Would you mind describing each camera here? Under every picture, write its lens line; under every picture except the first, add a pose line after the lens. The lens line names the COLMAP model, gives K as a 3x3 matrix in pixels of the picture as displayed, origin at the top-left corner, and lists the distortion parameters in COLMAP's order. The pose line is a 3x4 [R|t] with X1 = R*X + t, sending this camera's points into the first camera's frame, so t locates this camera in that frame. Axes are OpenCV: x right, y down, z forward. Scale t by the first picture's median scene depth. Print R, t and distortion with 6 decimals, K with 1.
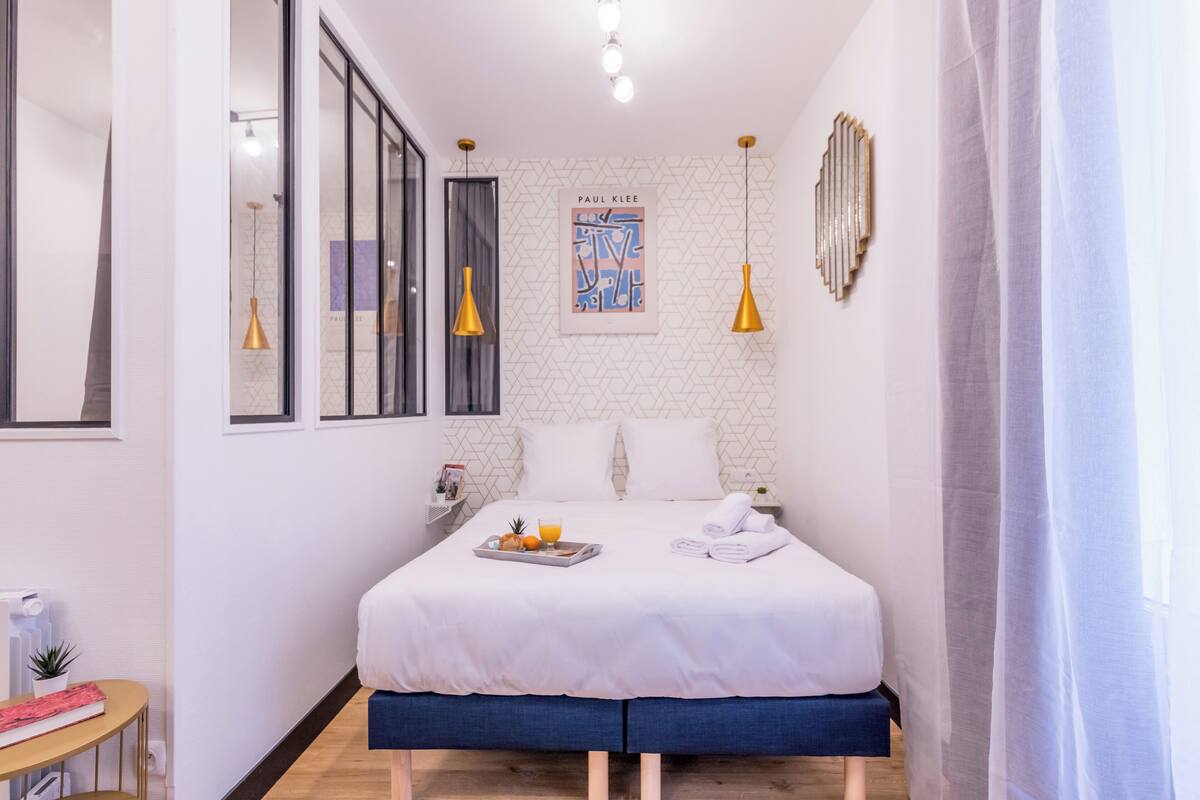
lens RADIAL K [[631.5, 0, 650.3], [0, 631.5, 407.4], [0, 0, 1]] dist [-0.002549, 0.001591]
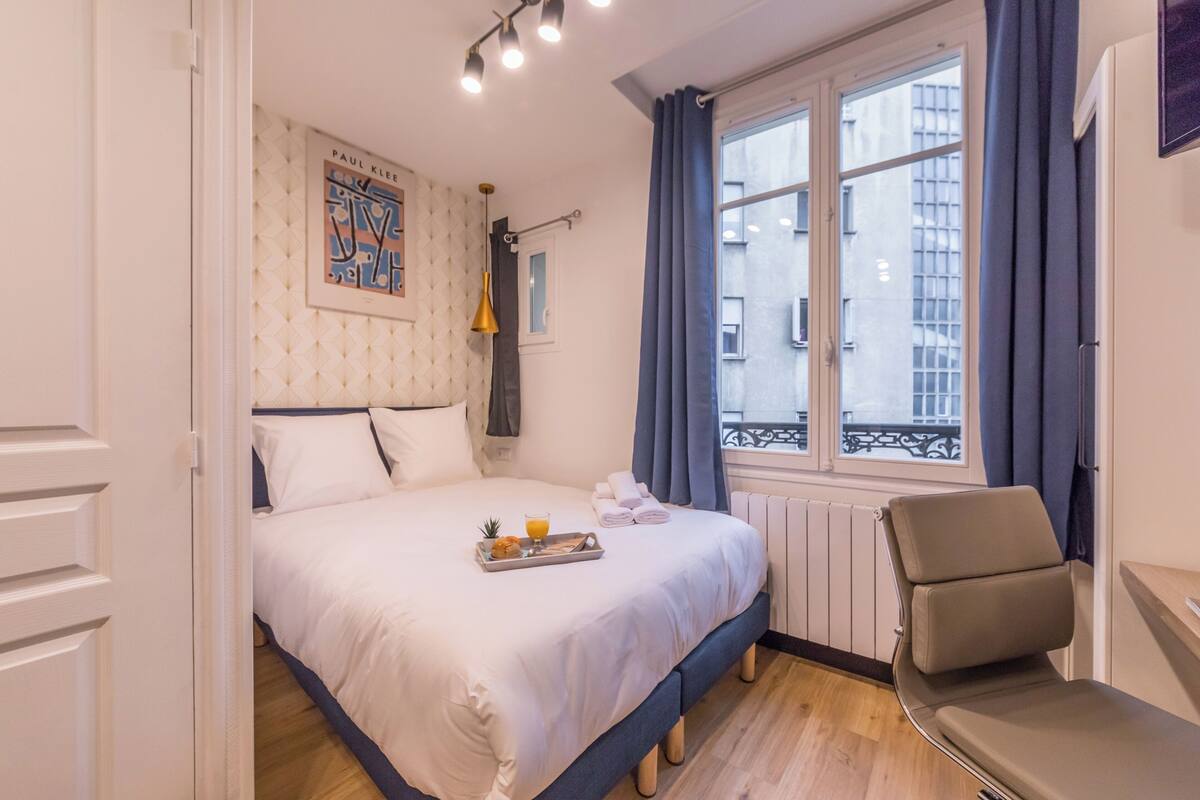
lens RADIAL K [[453.6, 0, 603.8], [0, 453.6, 402.5], [0, 0, 1]] dist [-0.002723, -0.002476]
pose [[0.578411, -0.000266, 0.815746, -0.403219], [0.000020, 1.000000, 0.000312, 0.011227], [-0.815746, -0.000164, 0.578411, 0.341548]]
